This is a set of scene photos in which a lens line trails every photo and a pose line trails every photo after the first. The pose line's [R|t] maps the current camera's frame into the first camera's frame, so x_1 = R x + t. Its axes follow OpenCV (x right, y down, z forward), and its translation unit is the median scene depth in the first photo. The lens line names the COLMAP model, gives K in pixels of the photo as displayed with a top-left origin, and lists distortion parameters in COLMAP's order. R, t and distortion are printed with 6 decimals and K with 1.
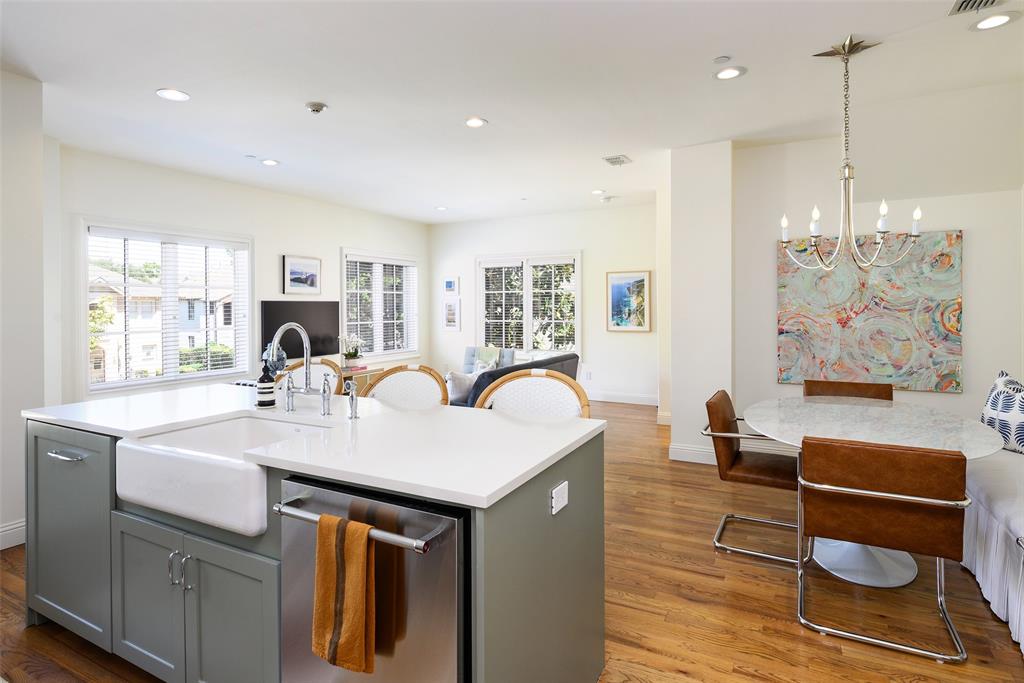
lens RADIAL K [[545.8, 0, 473.5], [0, 545.8, 311.0], [0, 0, 1]] dist [-0.008347, 0.000420]
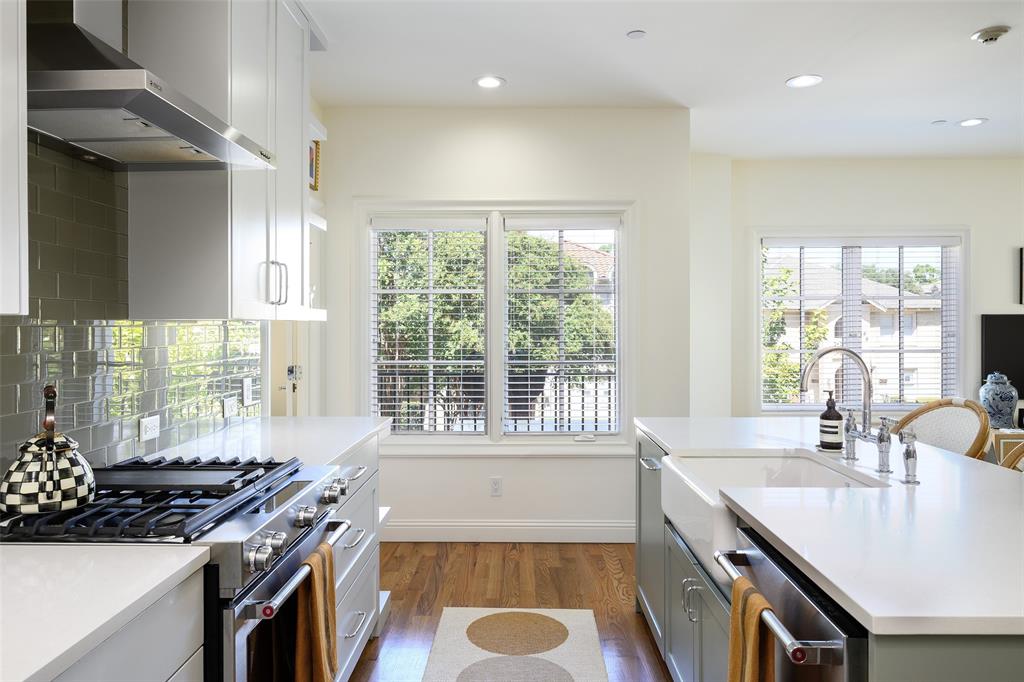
lens RADIAL K [[674.8, 0, 522.2], [0, 674.8, 332.7], [0, 0, 1]] dist [-0.001183, 0.005661]
pose [[0.499188, 0.016129, -0.866343, 0.163721], [-0.007657, 0.999870, 0.014203, -0.005643], [0.866460, -0.000456, 0.499247, 0.065664]]
